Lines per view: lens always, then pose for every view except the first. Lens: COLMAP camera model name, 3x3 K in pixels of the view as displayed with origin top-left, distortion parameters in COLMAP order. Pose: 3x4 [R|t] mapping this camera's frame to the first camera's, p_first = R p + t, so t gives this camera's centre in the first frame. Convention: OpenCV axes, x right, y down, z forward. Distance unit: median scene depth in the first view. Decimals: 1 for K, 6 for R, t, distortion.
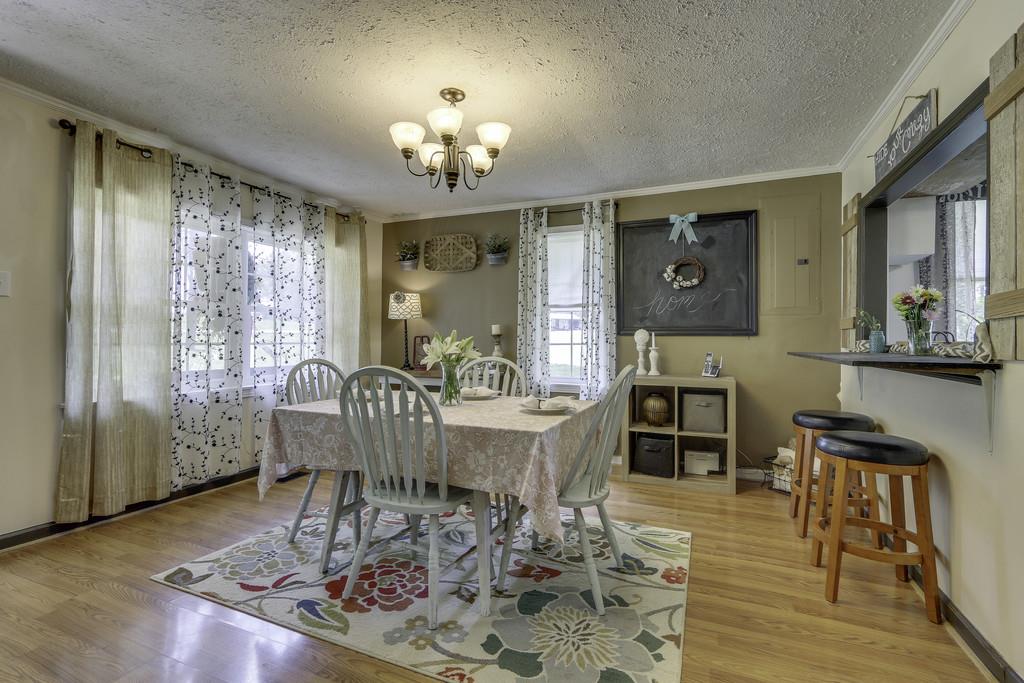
lens RADIAL K [[470.6, 0, 502.2], [0, 470.6, 339.6], [0, 0, 1]] dist [-0.007980, 0.001729]
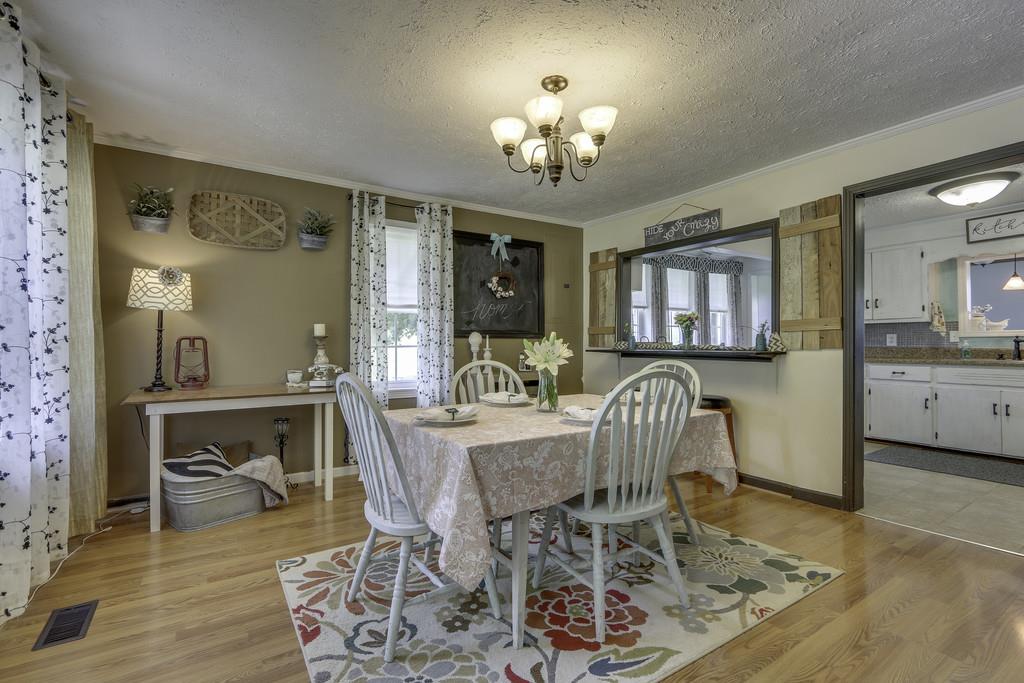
lens RADIAL K [[470.6, 0, 501.2], [0, 470.6, 341.9], [0, 0, 1]] dist [-0.007980, 0.001729]
pose [[0.558103, -0.004180, 0.829761, -0.613267], [0.003626, 0.999990, 0.002599, -0.001934], [-0.829764, 0.001559, 0.558112, 0.356551]]
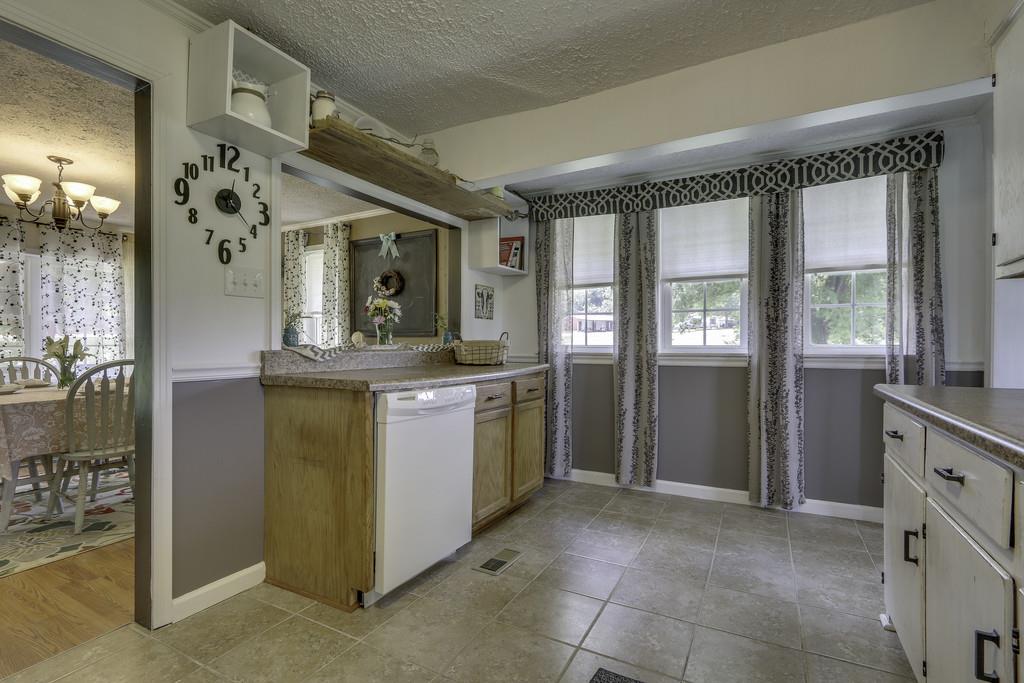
lens RADIAL K [[470.6, 0, 511.4], [0, 470.6, 341.7], [0, 0, 1]] dist [-0.007980, 0.001729]
pose [[0.996127, -0.006783, -0.087668, 0.822645], [0.006400, 0.999969, -0.004649, 0.010836], [0.087697, 0.004069, 0.996139, -0.144067]]
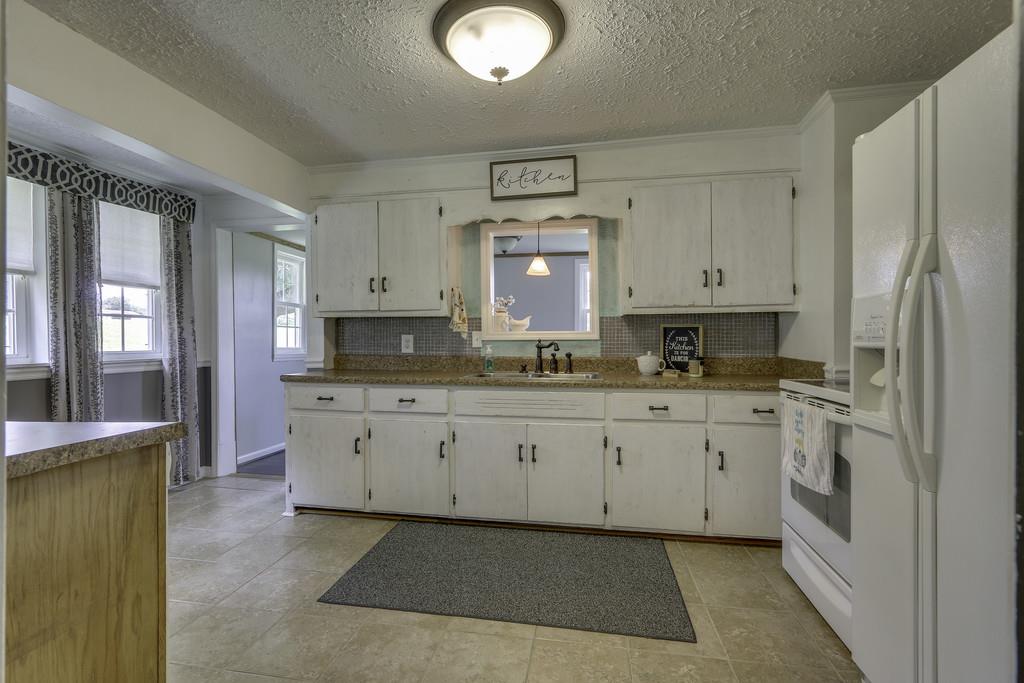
lens RADIAL K [[470.6, 0, 511.6], [0, 470.6, 343.3], [0, 0, 1]] dist [-0.007980, 0.001729]
pose [[-0.234144, -0.012572, 0.972121, 0.271820], [-0.003946, 0.999920, 0.011981, -0.012627], [-0.972194, -0.001031, -0.234175, 0.184572]]
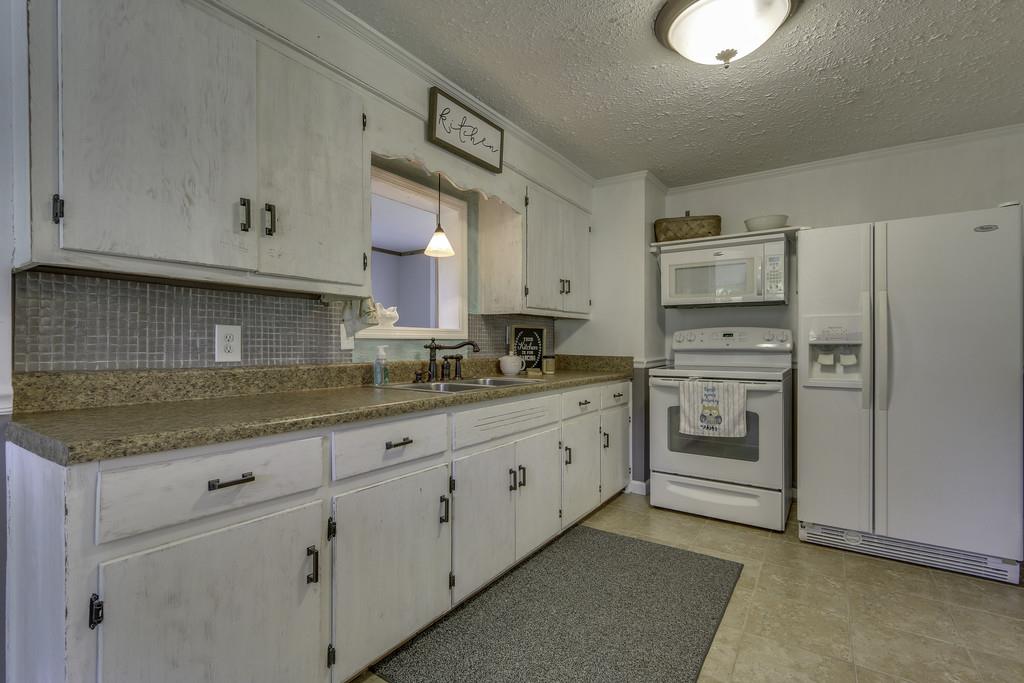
lens RADIAL K [[470.6, 0, 505.6], [0, 470.6, 342.1], [0, 0, 1]] dist [-0.007980, 0.001729]
pose [[-0.983261, -0.005554, 0.182118, 0.874151], [-0.007125, 0.999943, -0.007974, 0.000732], [-0.182063, -0.009138, -0.983244, 0.570029]]
